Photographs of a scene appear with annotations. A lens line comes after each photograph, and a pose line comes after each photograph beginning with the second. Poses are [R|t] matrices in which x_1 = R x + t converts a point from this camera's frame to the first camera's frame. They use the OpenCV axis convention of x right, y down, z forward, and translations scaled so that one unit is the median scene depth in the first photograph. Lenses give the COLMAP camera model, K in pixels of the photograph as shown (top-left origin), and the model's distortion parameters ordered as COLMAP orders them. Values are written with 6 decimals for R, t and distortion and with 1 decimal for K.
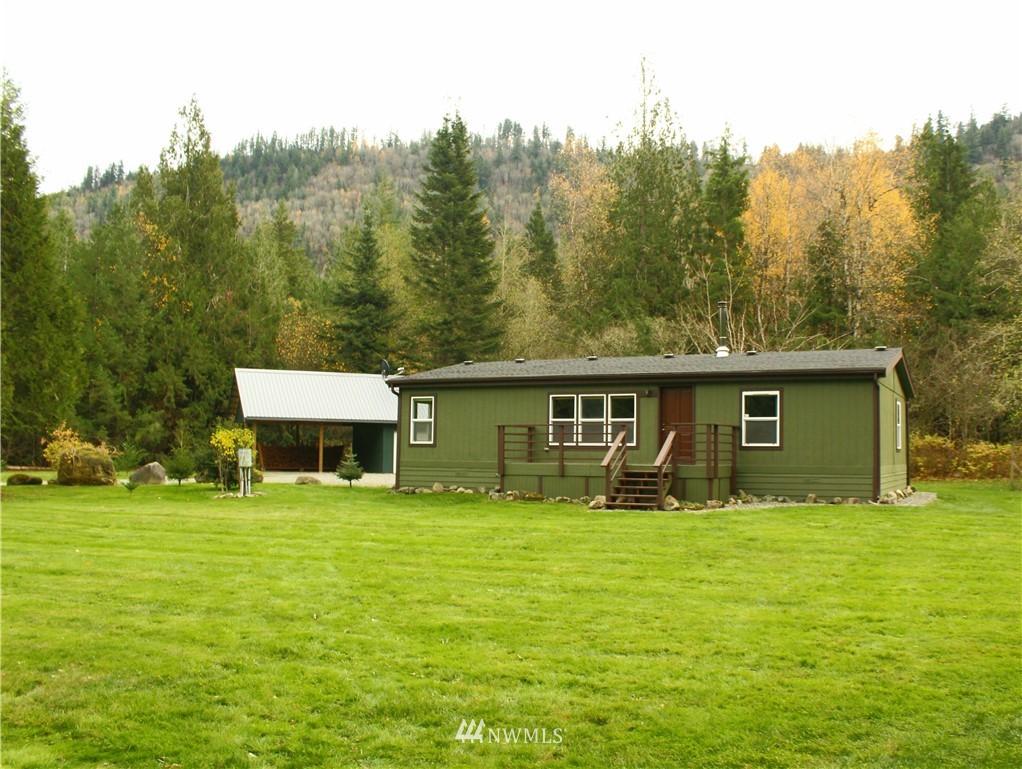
lens RADIAL K [[969.7, 0, 511.0], [0, 969.7, 384.5], [0, 0, 1]] dist [-0.091009, 0.006850]
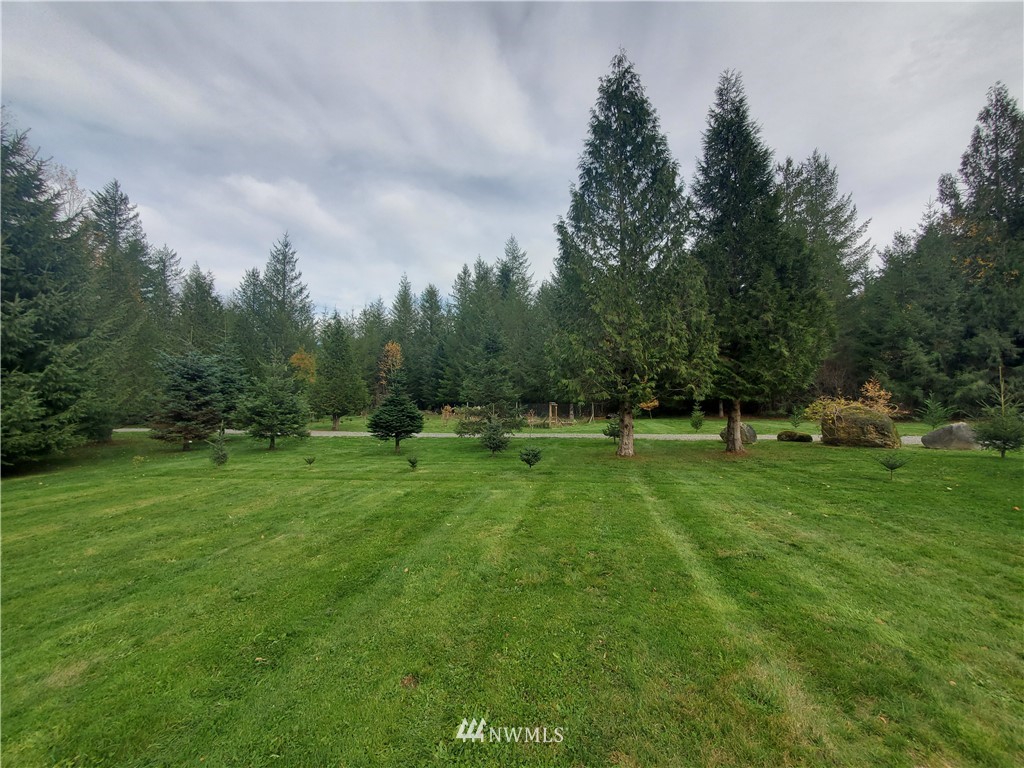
lens RADIAL K [[409.3, 0, 517.3], [0, 409.3, 387.5], [0, 0, 1]] dist [-0.001343, 0.000107]
pose [[0.342013, -0.050419, -0.938342, -0.179669], [0.075087, 0.996833, -0.026193, 0.033468], [0.936690, -0.061499, 0.344716, 0.553616]]
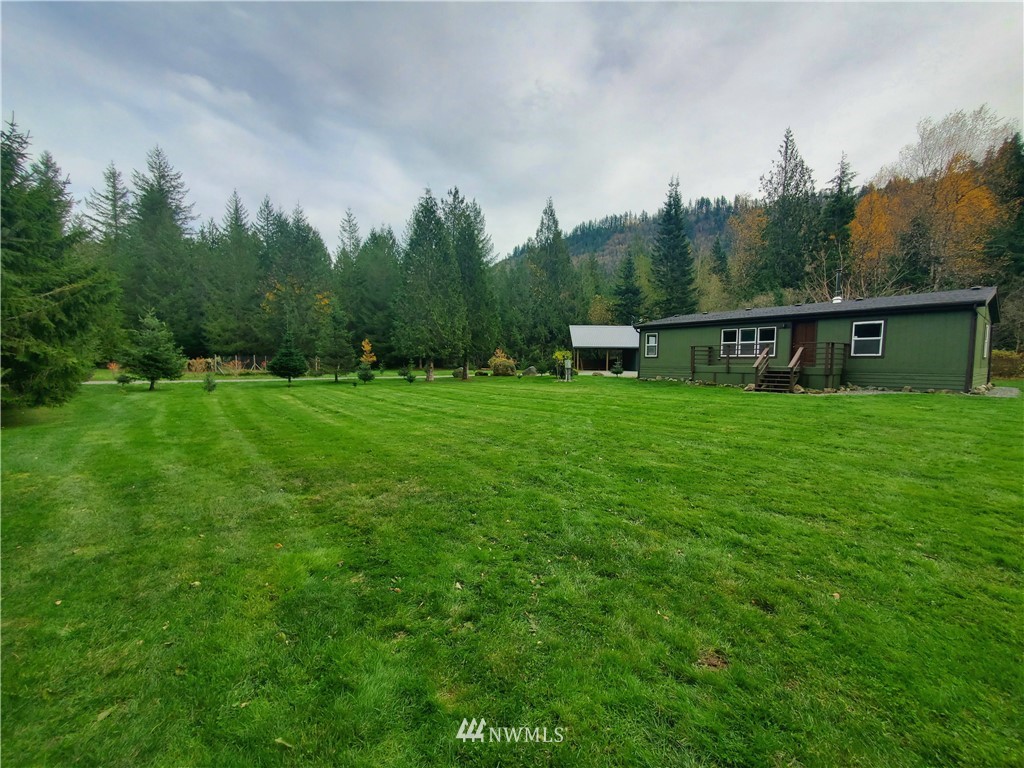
lens RADIAL K [[409.3, 0, 517.3], [0, 409.3, 387.5], [0, 0, 1]] dist [-0.001343, 0.000107]
pose [[0.912740, 0.022068, -0.407943, 0.003203], [0.031621, 0.991729, 0.124397, 0.007860], [0.407314, -0.126441, 0.904493, 0.079988]]
